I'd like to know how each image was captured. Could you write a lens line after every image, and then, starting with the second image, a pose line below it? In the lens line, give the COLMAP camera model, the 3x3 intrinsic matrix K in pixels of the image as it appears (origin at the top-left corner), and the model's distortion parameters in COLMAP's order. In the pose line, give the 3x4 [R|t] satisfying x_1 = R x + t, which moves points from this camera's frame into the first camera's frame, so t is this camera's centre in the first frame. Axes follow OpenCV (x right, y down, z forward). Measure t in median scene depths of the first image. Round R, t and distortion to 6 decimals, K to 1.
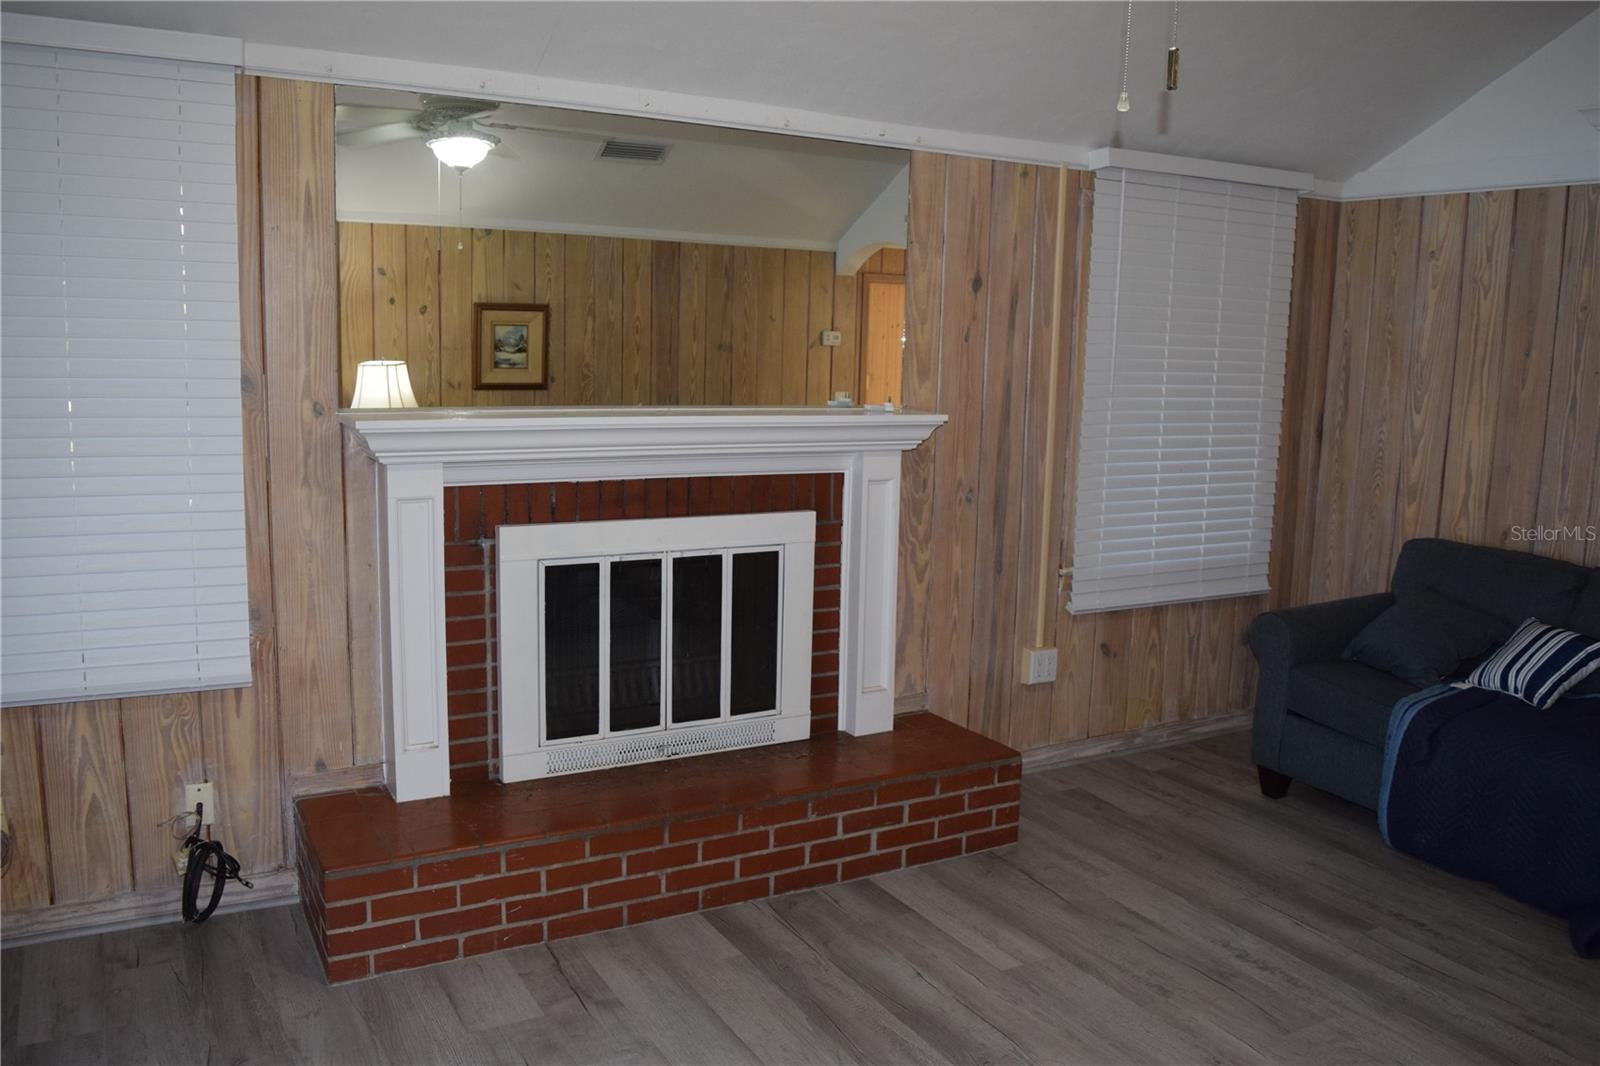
lens RADIAL K [[1263.1, 0, 800.5], [0, 1263.1, 531.6], [0, 0, 1]] dist [-0.078637, -0.000602]
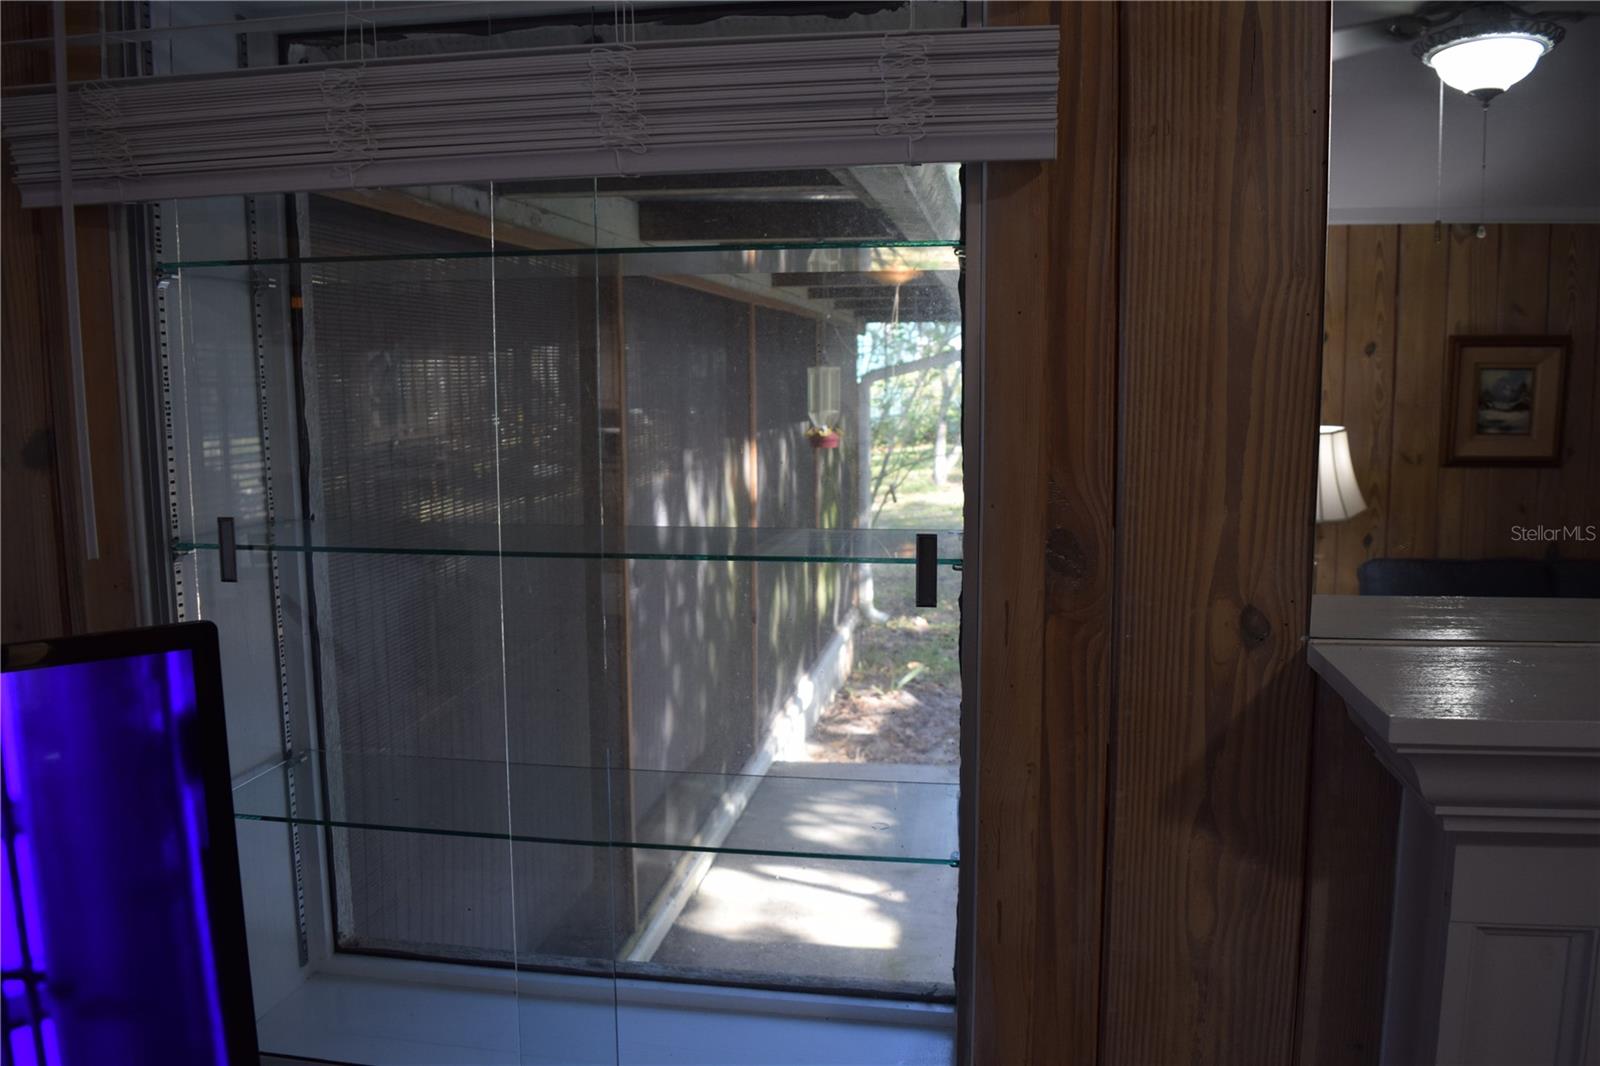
lens RADIAL K [[1263.1, 0, 799.8], [0, 1263.1, 536.3], [0, 0, 1]] dist [-0.078637, -0.000602]
pose [[0.781260, 0.047029, -0.622431, -0.118811], [-0.065334, 0.997842, -0.006612, -0.050529], [0.620777, 0.045832, 0.782646, 0.283973]]
